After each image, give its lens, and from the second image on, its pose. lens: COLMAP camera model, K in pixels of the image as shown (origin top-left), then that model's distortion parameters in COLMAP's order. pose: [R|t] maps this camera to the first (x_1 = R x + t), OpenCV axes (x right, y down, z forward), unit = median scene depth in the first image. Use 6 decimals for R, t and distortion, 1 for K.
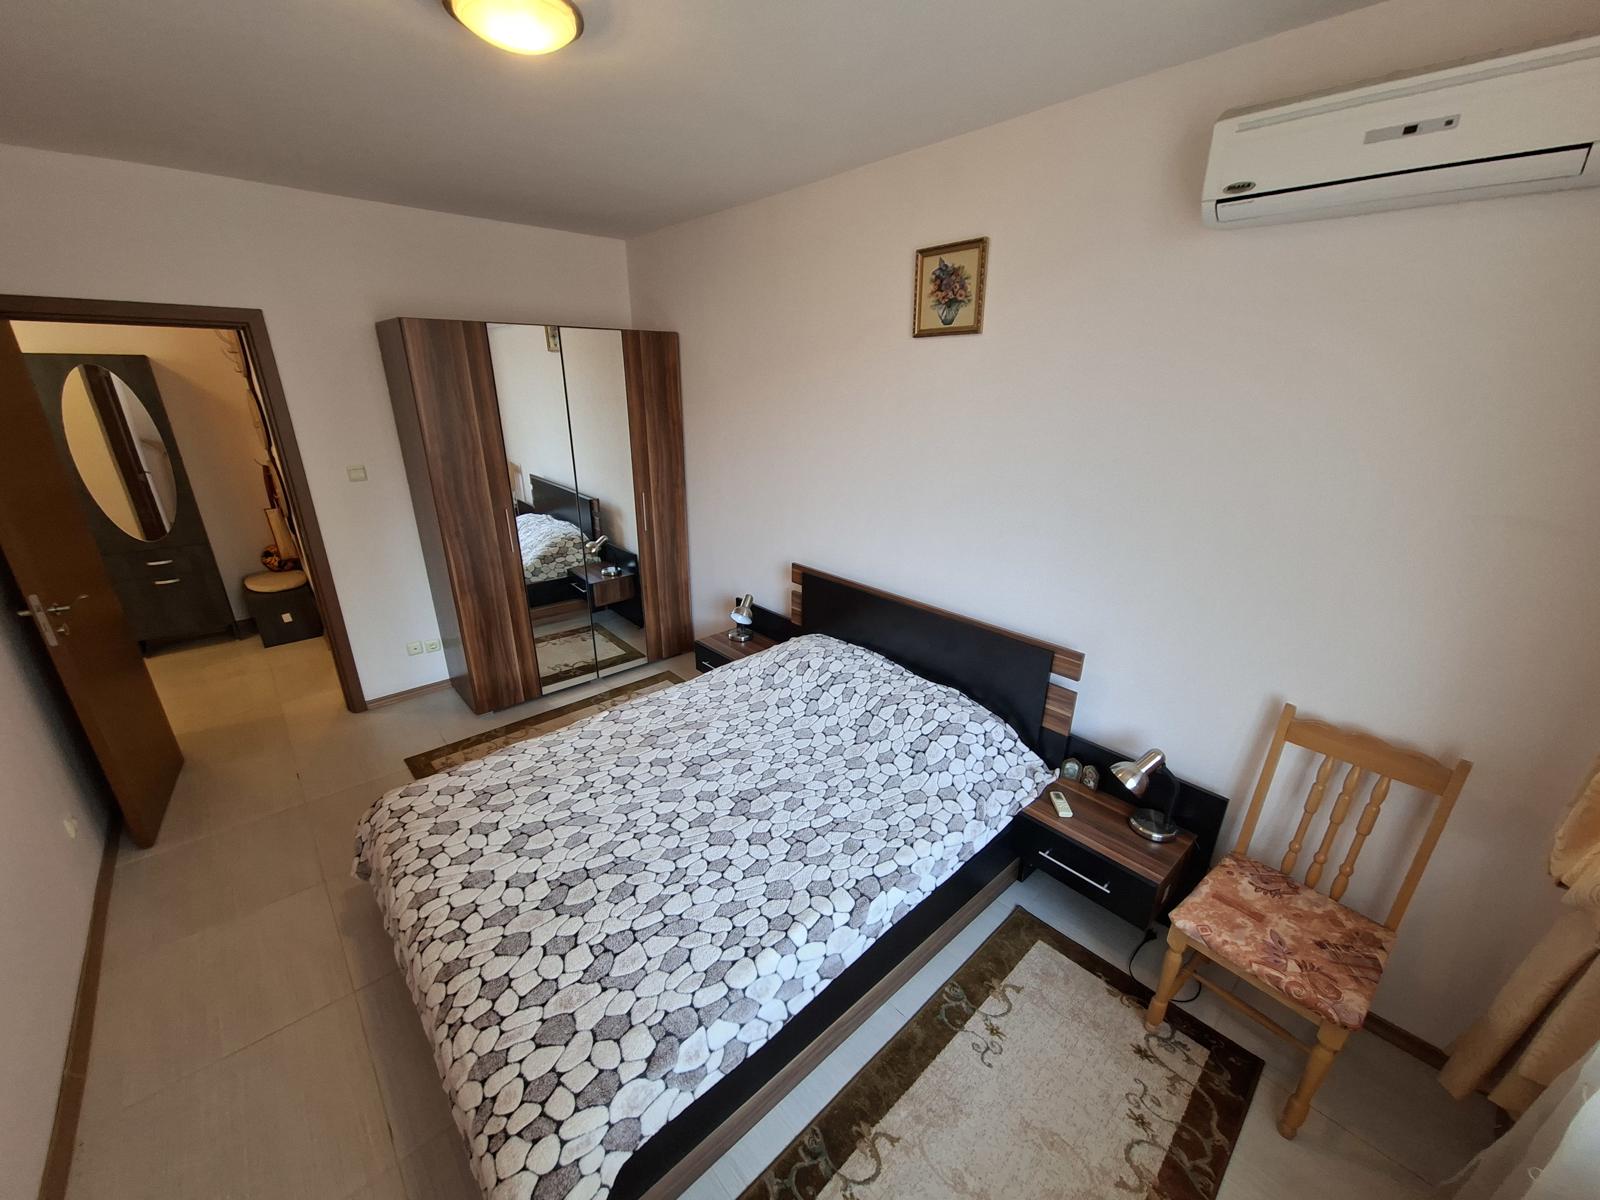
lens RADIAL K [[630.5, 0, 800.7], [0, 630.5, 616.5], [0, 0, 1]] dist [-0.004863, 0.002379]
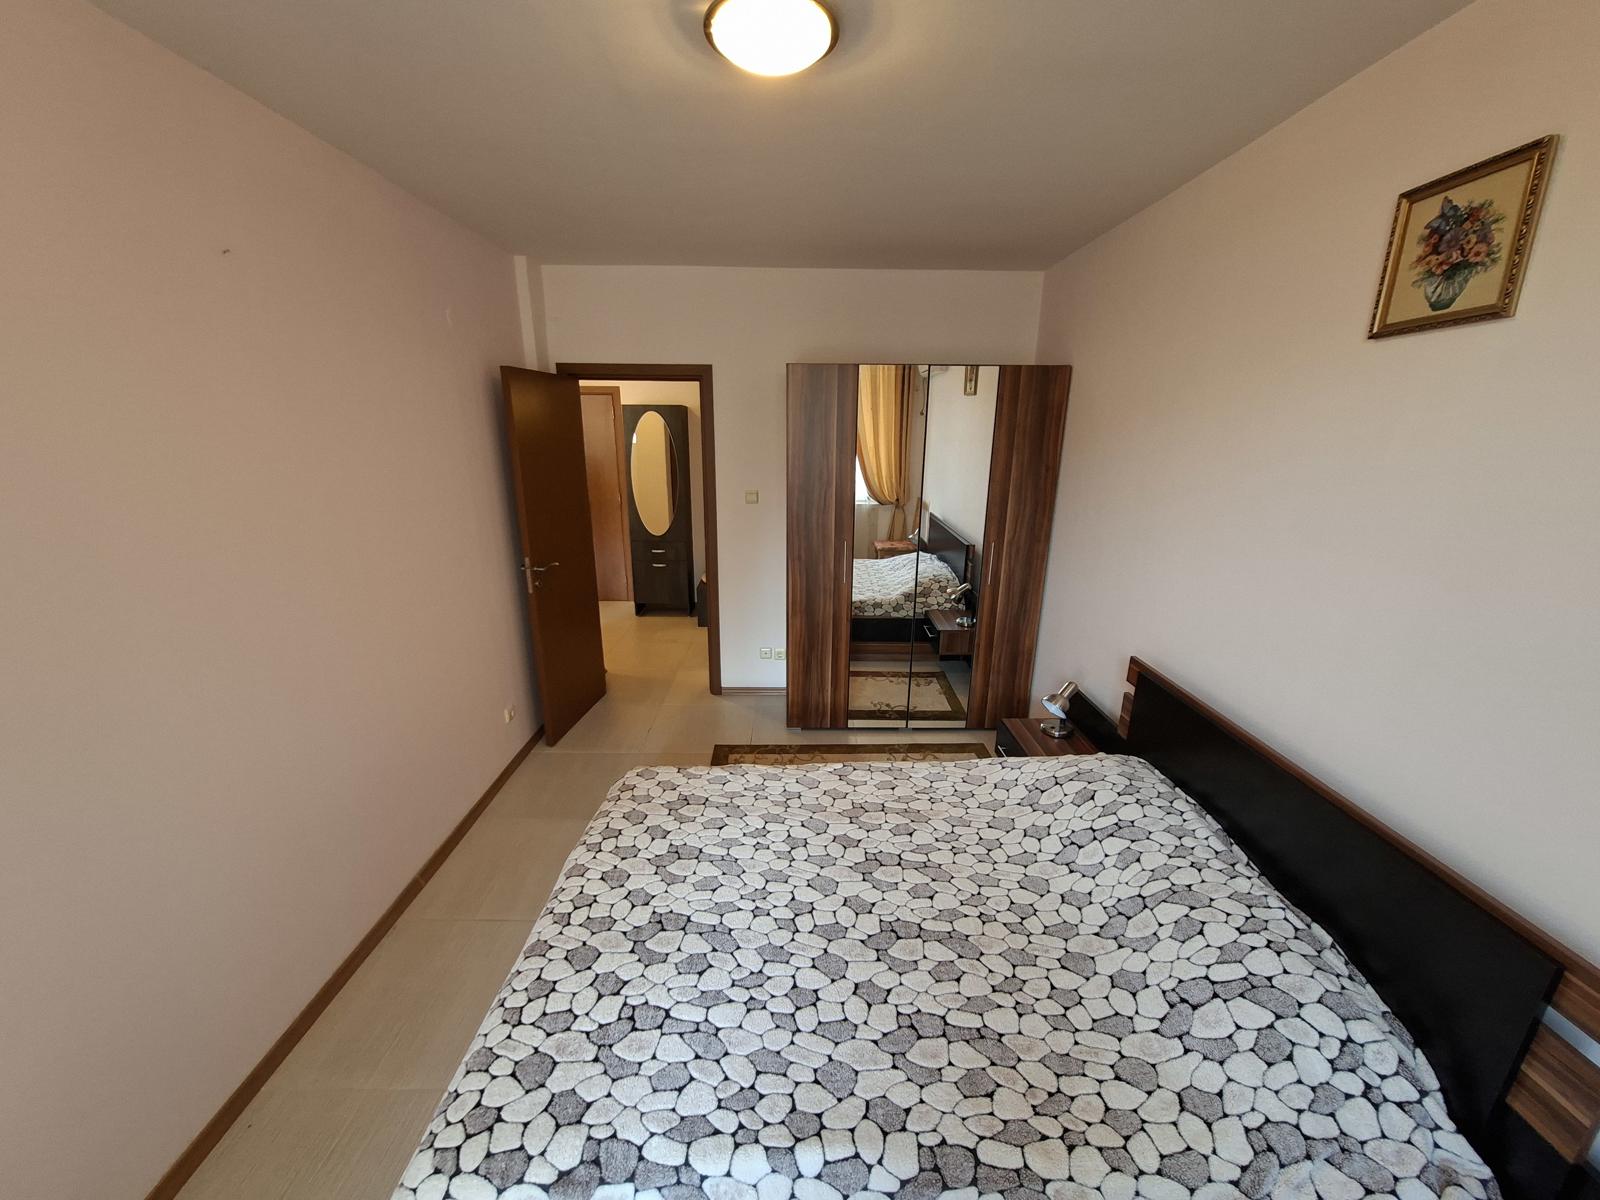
lens RADIAL K [[630.5, 0, 796.4], [0, 630.5, 614.1], [0, 0, 1]] dist [-0.004863, 0.002379]
pose [[0.745267, 0.187963, -0.639724, 0.216412], [-0.237063, 0.971450, 0.009256, -0.062210], [0.623200, 0.144756, 0.768549, 0.239097]]
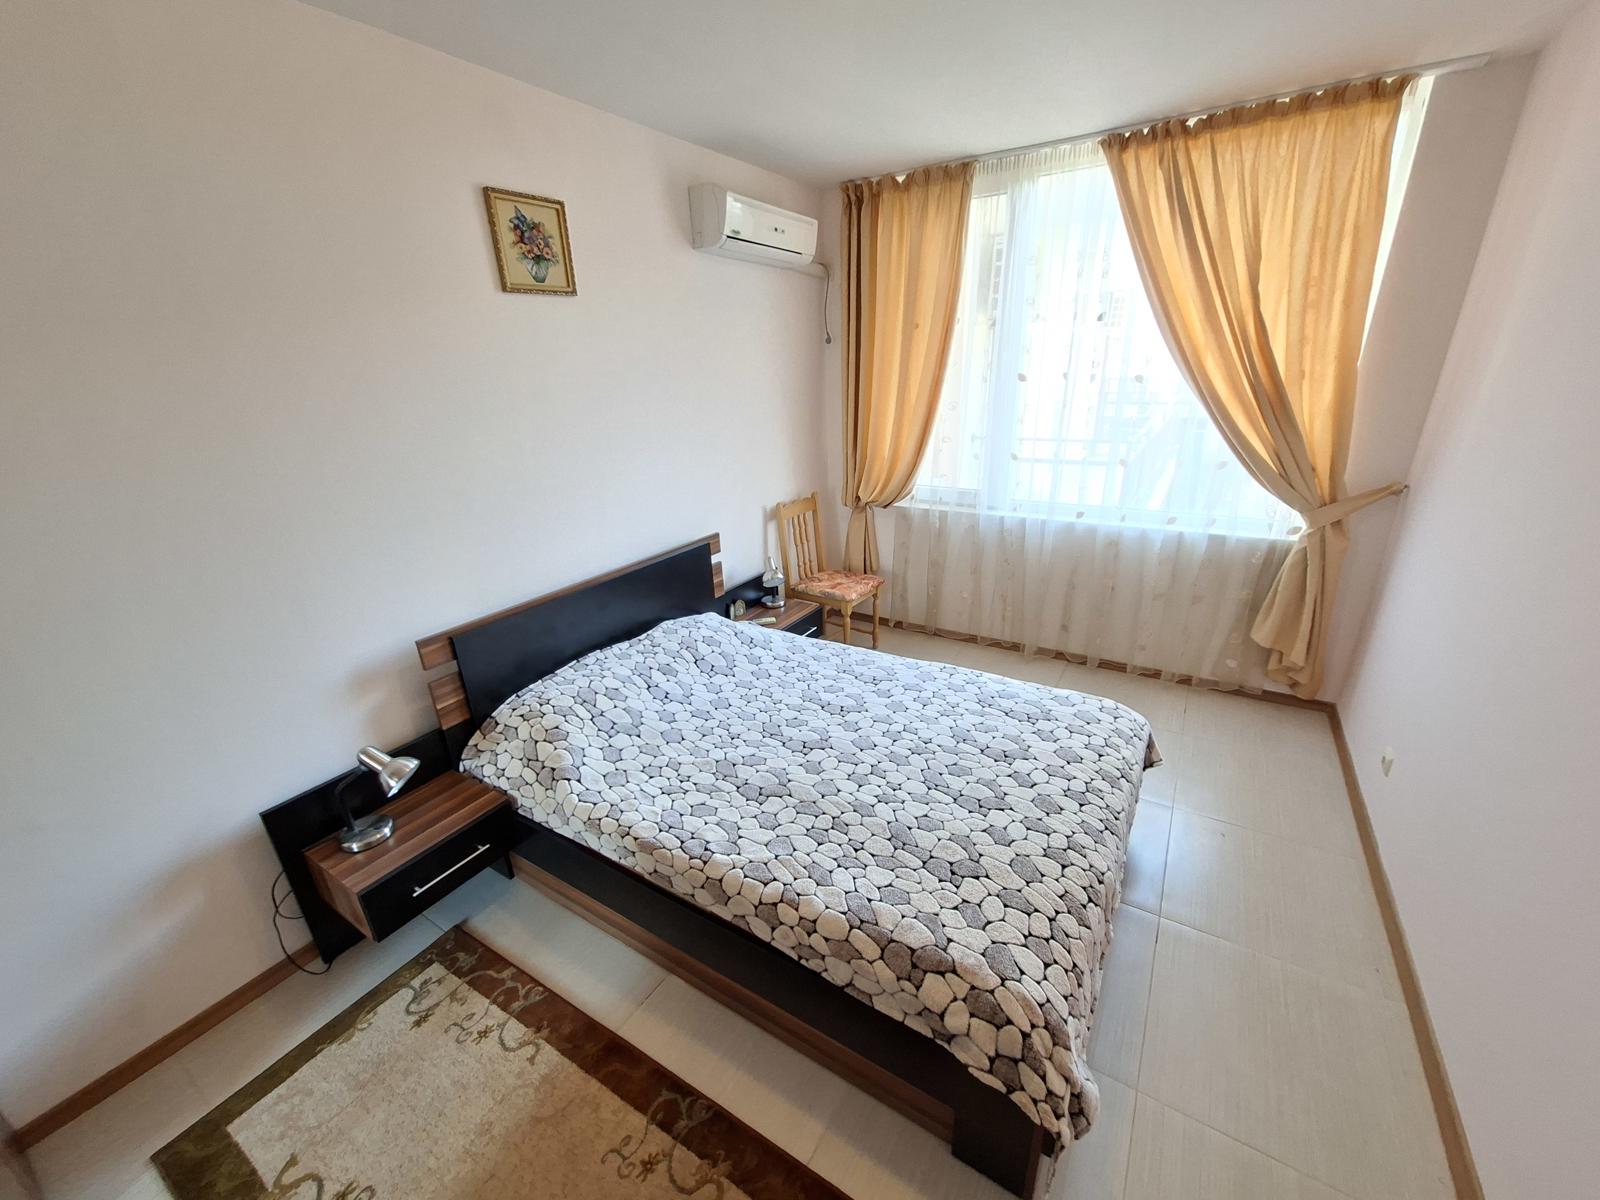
lens RADIAL K [[630.5, 0, 795.5], [0, 630.5, 613.2], [0, 0, 1]] dist [-0.004863, 0.002379]
pose [[-0.263440, -0.352775, 0.897858, -0.897451], [0.371936, 0.821632, 0.431955, -0.323001], [-0.890092, 0.447740, -0.085241, 0.967610]]
